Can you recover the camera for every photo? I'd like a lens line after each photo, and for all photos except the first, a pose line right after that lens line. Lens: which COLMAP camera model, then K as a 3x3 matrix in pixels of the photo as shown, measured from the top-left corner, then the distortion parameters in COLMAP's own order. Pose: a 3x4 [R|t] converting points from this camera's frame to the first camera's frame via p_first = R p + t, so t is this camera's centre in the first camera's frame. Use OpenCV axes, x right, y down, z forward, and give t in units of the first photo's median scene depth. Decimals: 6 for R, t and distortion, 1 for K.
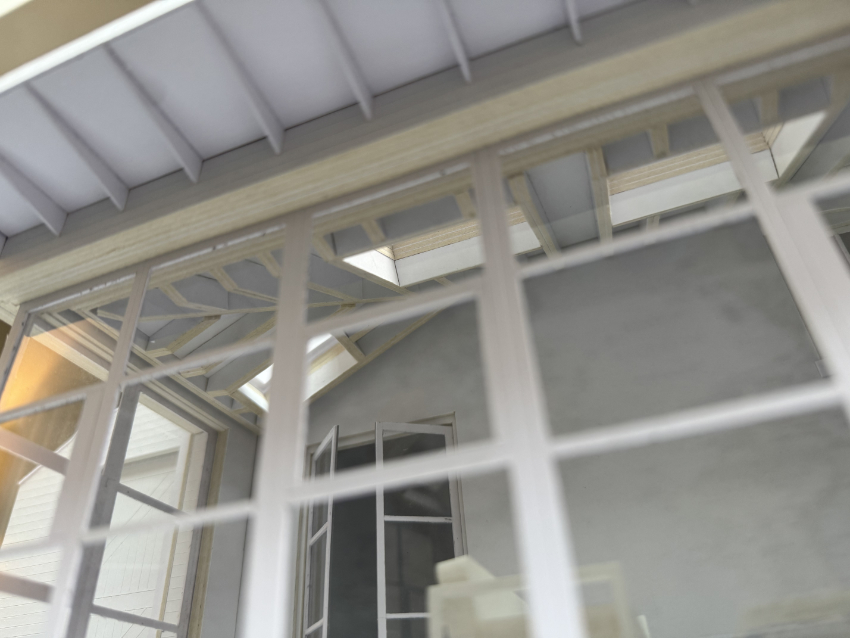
lens RADIAL K [[626.6, 0, 425.0], [0, 626.6, 319.0], [0, 0, 1]] dist [0.034662, -0.112733]
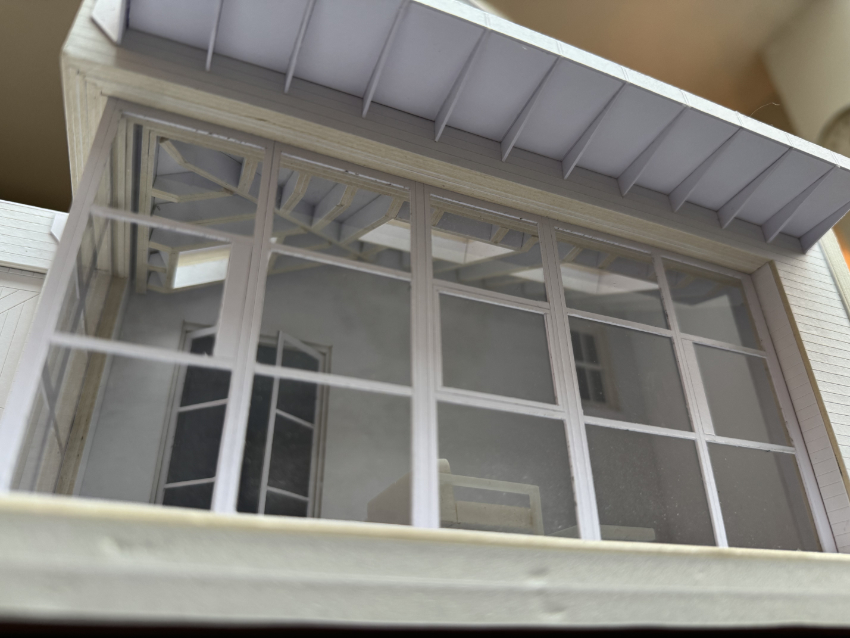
lens RADIAL K [[620.1, 0, 425.0], [0, 620.1, 319.0], [0, 0, 1]] dist [0.058448, -0.158257]
pose [[0.721067, 0.380399, 0.579102, -0.764653], [-0.421880, 0.904057, -0.068552, 0.152211], [-0.549618, -0.194880, 0.812368, -0.098667]]
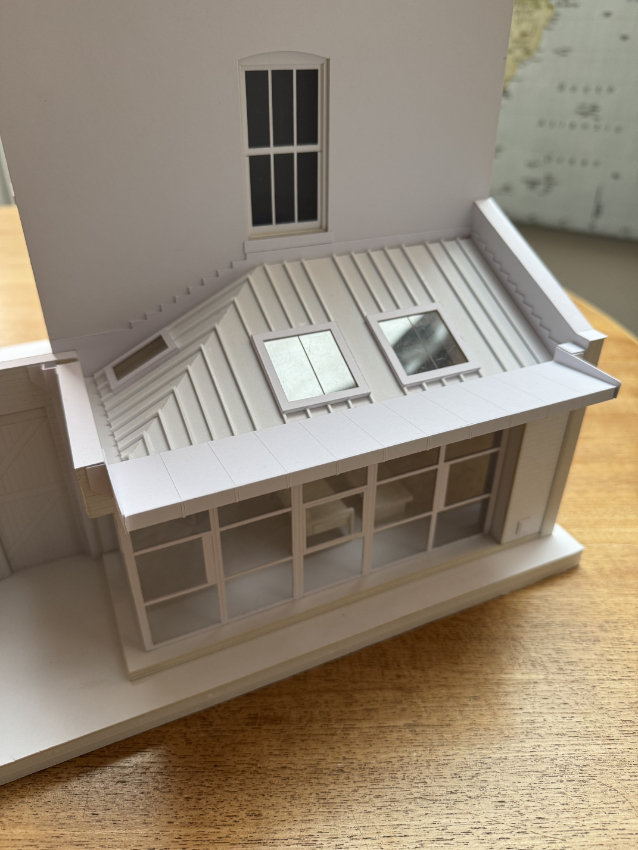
lens RADIAL K [[620.1, 0, 319.0], [0, 620.1, 425.0], [0, 0, 1]] dist [0.058448, -0.158257]
pose [[0.706699, -0.325513, 0.628186, -1.303662], [-0.446445, 0.483633, 0.752852, -1.672696], [-0.548875, -0.812490, 0.196459, 0.572035]]
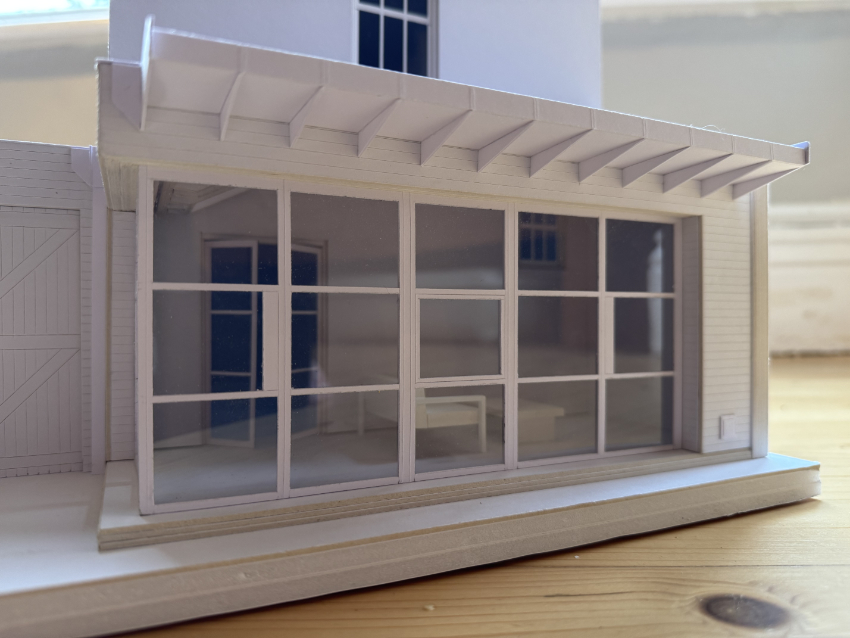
lens RADIAL K [[626.6, 0, 425.0], [0, 626.6, 319.0], [0, 0, 1]] dist [0.034662, -0.112733]
pose [[0.688716, 0.061381, 0.722428, -1.154586], [-0.454852, 0.812516, 0.364592, -0.459904], [-0.564605, -0.579698, 0.587513, -0.096111]]
